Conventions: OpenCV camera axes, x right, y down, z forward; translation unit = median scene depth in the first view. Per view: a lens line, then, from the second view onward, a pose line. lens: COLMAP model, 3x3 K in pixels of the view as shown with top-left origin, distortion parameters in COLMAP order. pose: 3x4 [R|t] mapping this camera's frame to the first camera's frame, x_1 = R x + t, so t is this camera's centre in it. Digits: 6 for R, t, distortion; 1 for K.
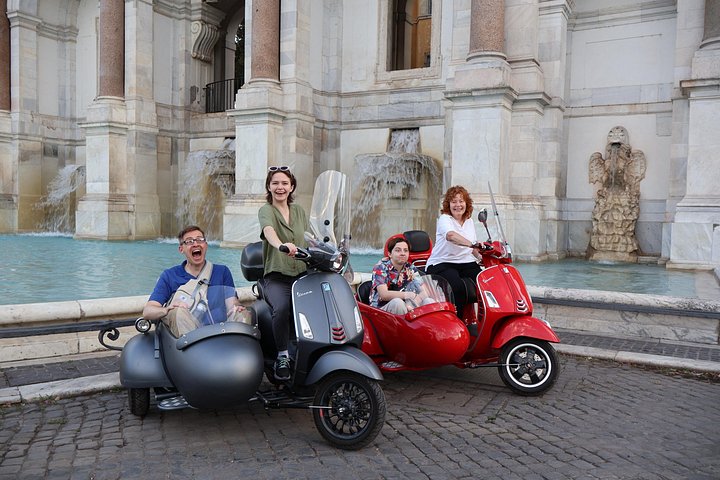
lens RADIAL K [[604.3, 0, 360.0], [0, 604.3, 240.0], [0, 0, 1]] dist [-0.008760, 0.008138]
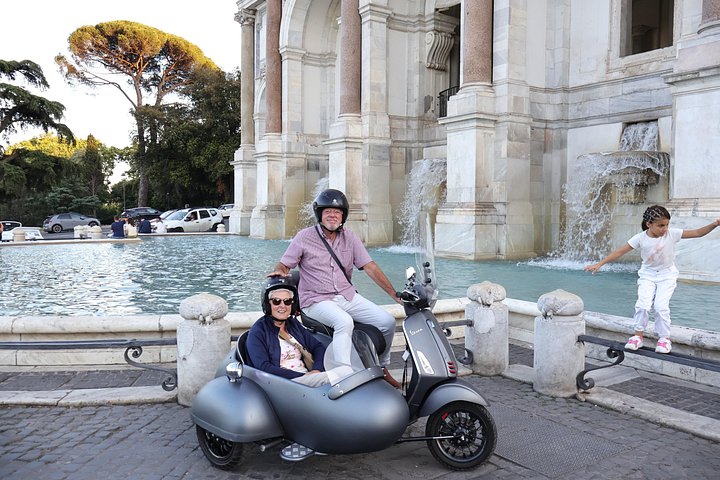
lens RADIAL K [[604.3, 0, 360.0], [0, 604.3, 240.0], [0, 0, 1]] dist [-0.008760, 0.008138]
pose [[0.885928, 0.006339, -0.463780, 0.113959], [-0.007171, 0.999974, -0.000029, -0.012615], [0.463768, 0.003351, 0.885951, 0.053552]]
